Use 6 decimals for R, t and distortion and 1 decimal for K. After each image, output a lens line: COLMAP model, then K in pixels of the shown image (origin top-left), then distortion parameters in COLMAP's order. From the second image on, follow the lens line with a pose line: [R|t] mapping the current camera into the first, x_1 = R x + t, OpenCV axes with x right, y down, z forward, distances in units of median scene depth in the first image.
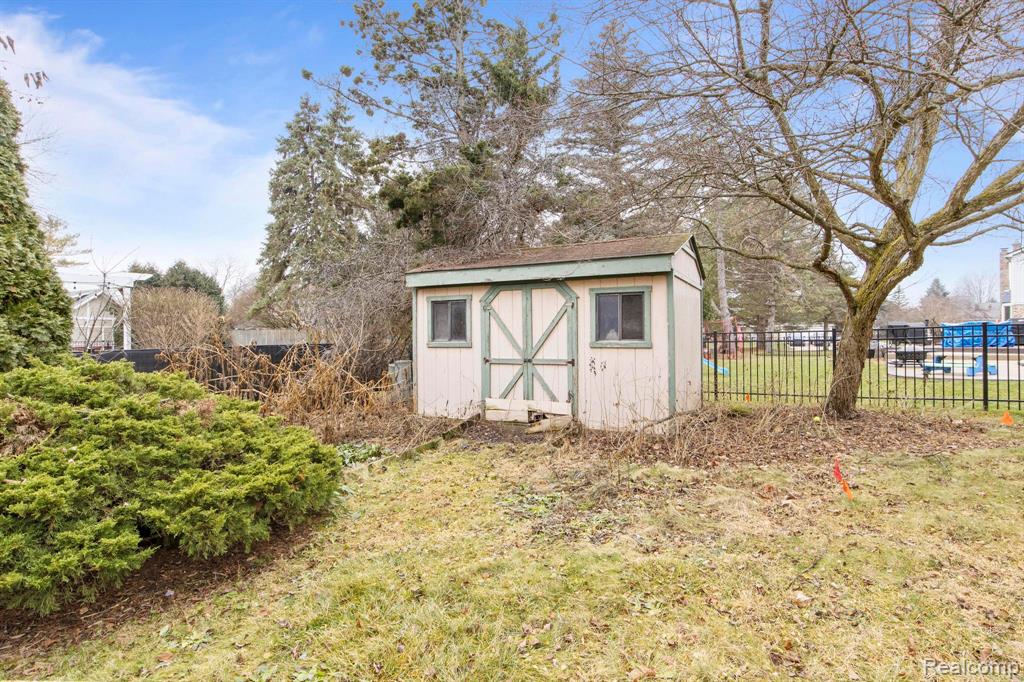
lens RADIAL K [[516.8, 0, 513.5], [0, 516.8, 338.5], [0, 0, 1]] dist [-0.010813, 0.001124]
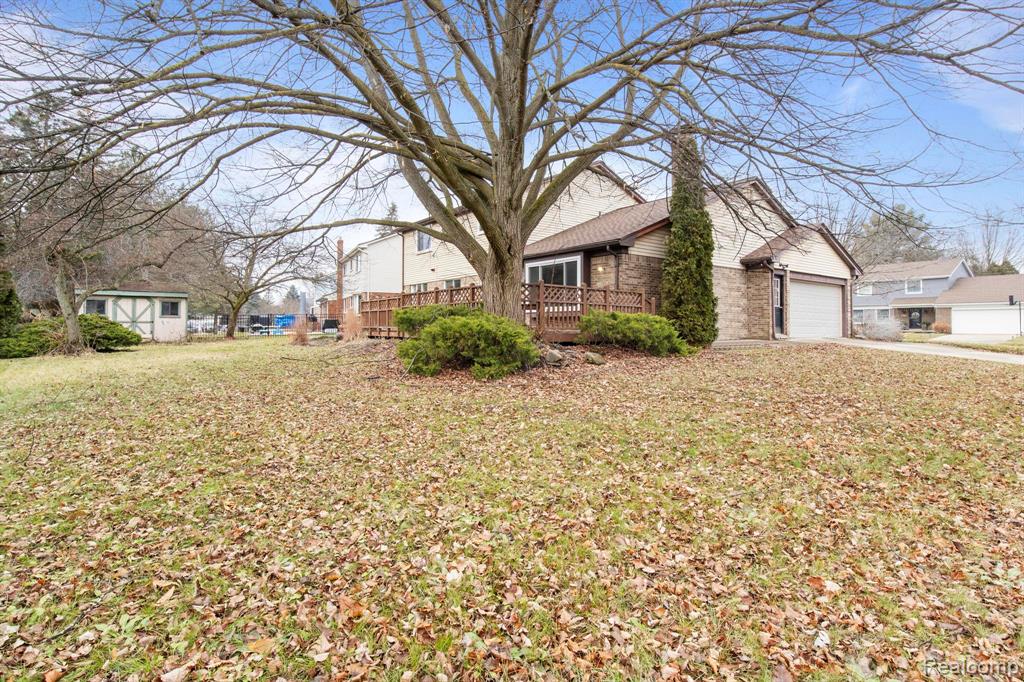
lens RADIAL K [[516.8, 0, 513.5], [0, 516.8, 335.4], [0, 0, 1]] dist [-0.010813, 0.001124]
pose [[0.474981, -0.001098, 0.879995, -1.653614], [-0.006344, 0.999969, 0.004673, 0.100445], [-0.879973, -0.007802, 0.474959, -2.549335]]
